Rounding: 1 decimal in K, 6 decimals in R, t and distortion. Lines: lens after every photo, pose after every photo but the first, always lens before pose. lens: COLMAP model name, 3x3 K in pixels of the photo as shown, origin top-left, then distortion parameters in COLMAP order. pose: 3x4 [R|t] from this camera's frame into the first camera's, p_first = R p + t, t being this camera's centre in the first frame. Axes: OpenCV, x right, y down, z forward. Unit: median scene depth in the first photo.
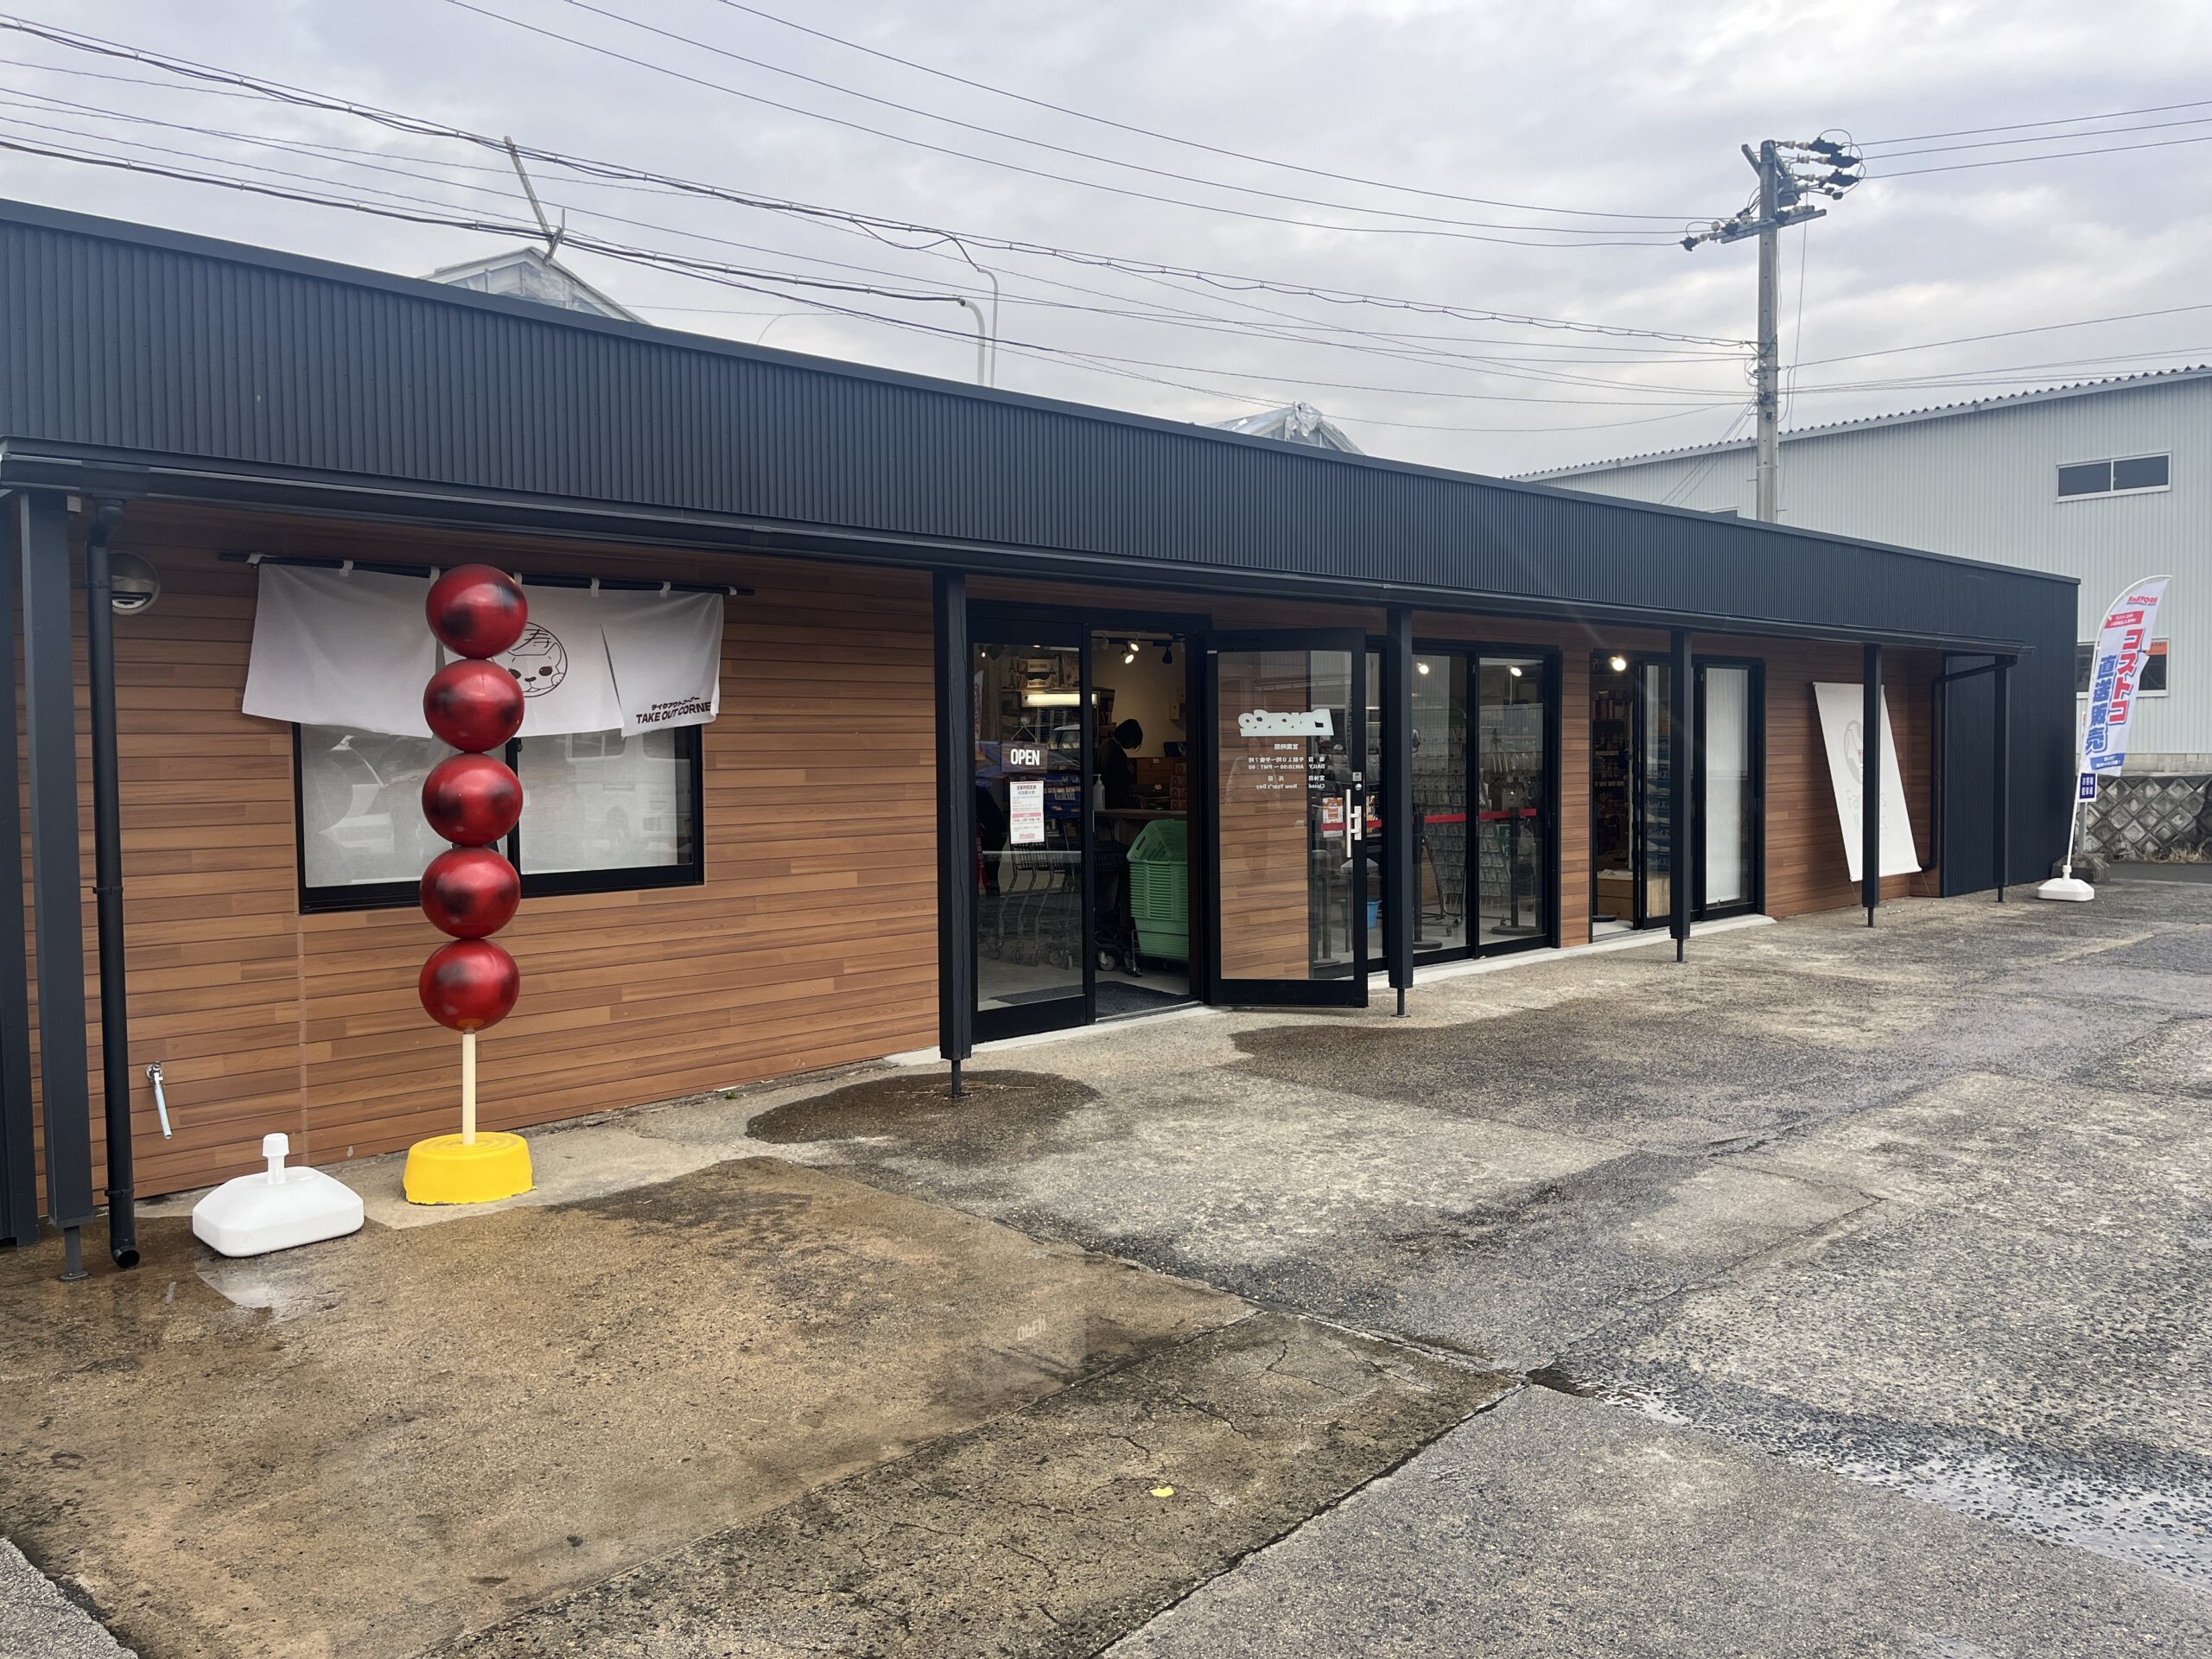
lens RADIAL K [[1643.3, 0, 1099.3], [0, 1643.3, 814.5], [0, 0, 1]] dist [0.017165, -0.028565]
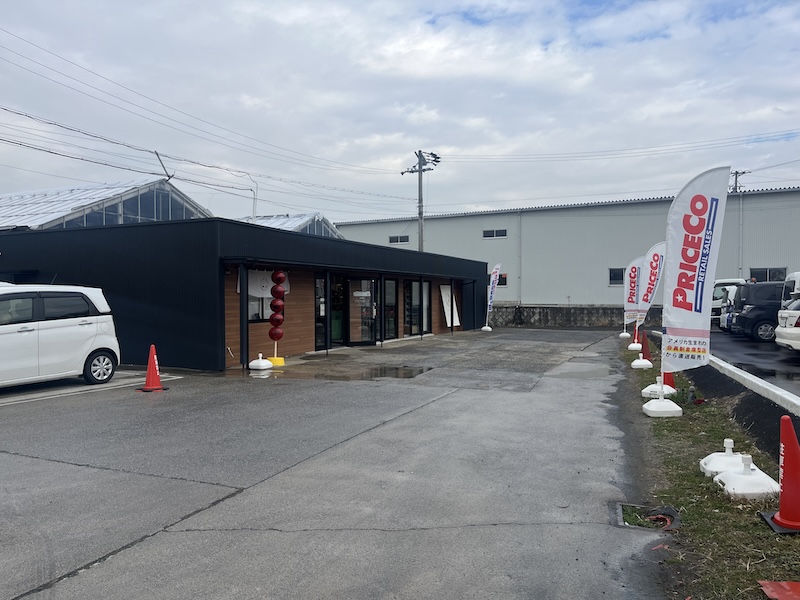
lens RADIAL K [[594.3, 0, 401.8], [0, 594.3, 301.1], [0, 0, 1]] dist [0.017165, -0.028565]
pose [[0.924894, 0.002967, 0.380214, -0.338269], [0.011229, 0.999320, -0.035112, 0.025608], [-0.380059, 0.036744, 0.924232, -0.573388]]
